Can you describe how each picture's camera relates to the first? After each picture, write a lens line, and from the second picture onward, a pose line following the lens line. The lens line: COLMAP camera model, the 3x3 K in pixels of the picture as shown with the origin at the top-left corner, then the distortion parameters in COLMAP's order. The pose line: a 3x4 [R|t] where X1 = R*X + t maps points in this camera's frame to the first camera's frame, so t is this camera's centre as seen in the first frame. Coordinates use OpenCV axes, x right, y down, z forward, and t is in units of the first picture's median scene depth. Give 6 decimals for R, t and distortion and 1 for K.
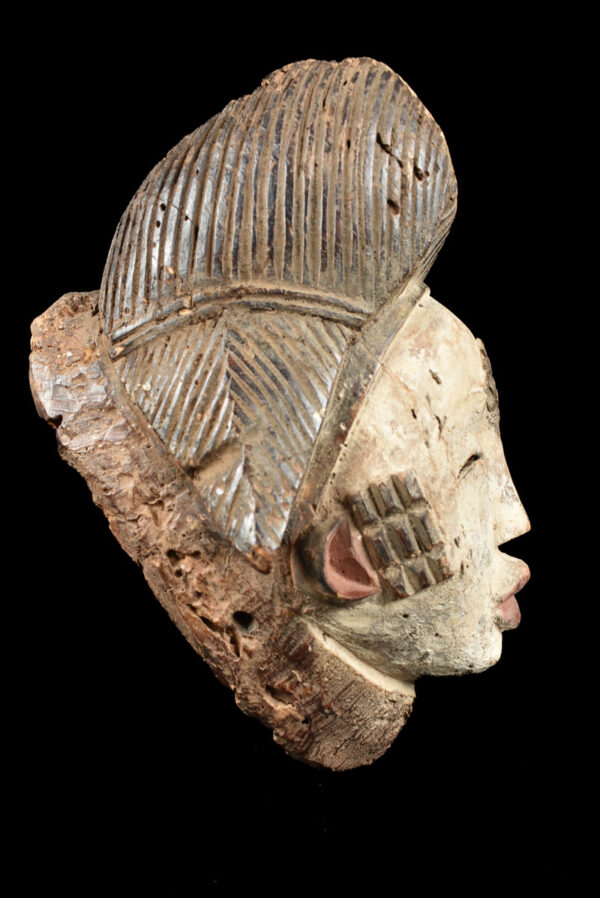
lens RADIAL K [[856.1, 0, 300.0], [0, 856.1, 449.0], [0, 0, 1]] dist [-0.075943, -0.004199]
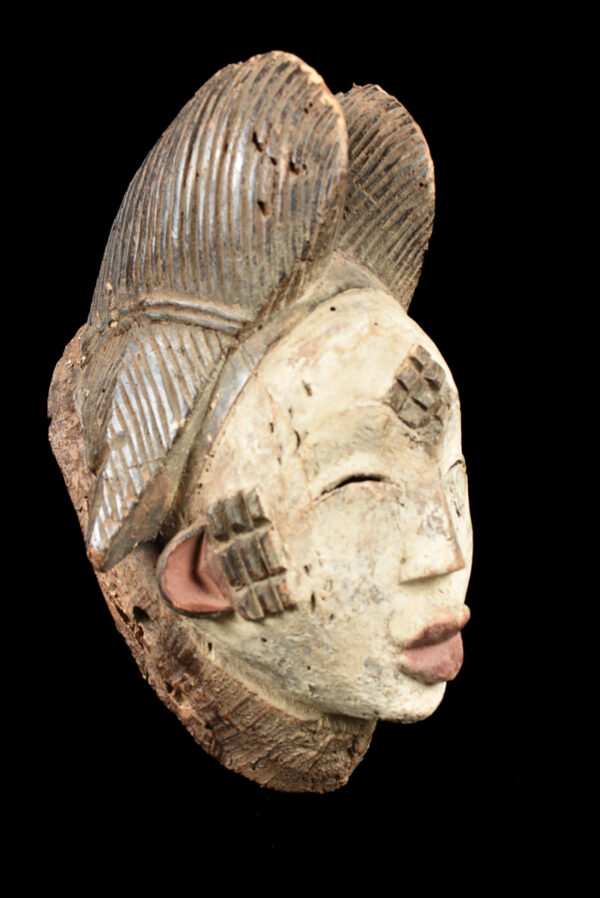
lens RADIAL K [[856.1, 0, 300.0], [0, 856.1, 449.0], [0, 0, 1]] dist [-0.075943, -0.004199]
pose [[0.823434, 0.057521, -0.564488, 0.685557], [-0.052911, 0.998298, 0.024543, -0.041955], [0.564939, 0.009658, 0.825076, 0.241074]]
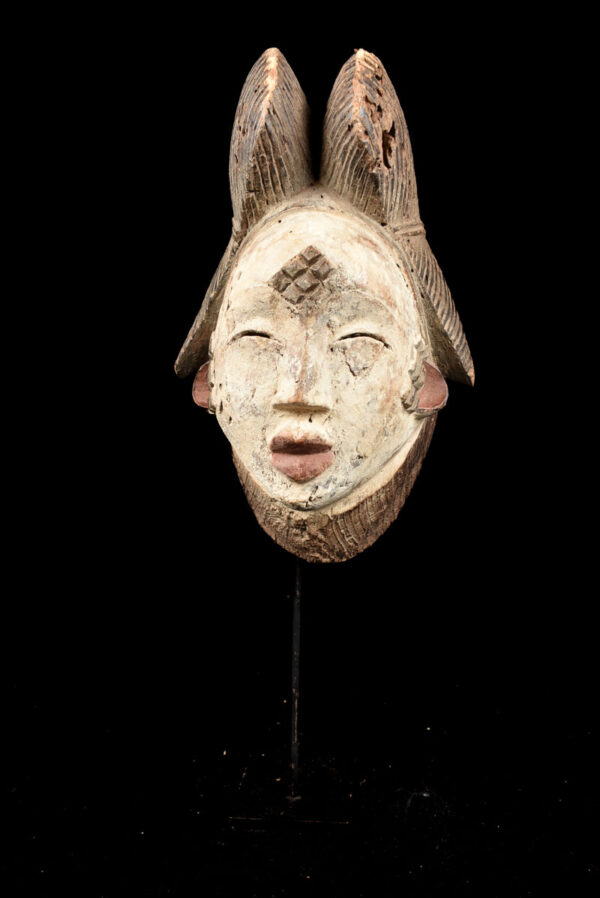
lens RADIAL K [[856.1, 0, 300.0], [0, 856.1, 449.0], [0, 0, 1]] dist [-0.075943, -0.004199]
pose [[0.061783, 0.212738, -0.975154, 1.665945], [-0.111242, 0.972401, 0.205090, -0.105632], [0.991871, 0.095807, 0.083743, 1.022475]]
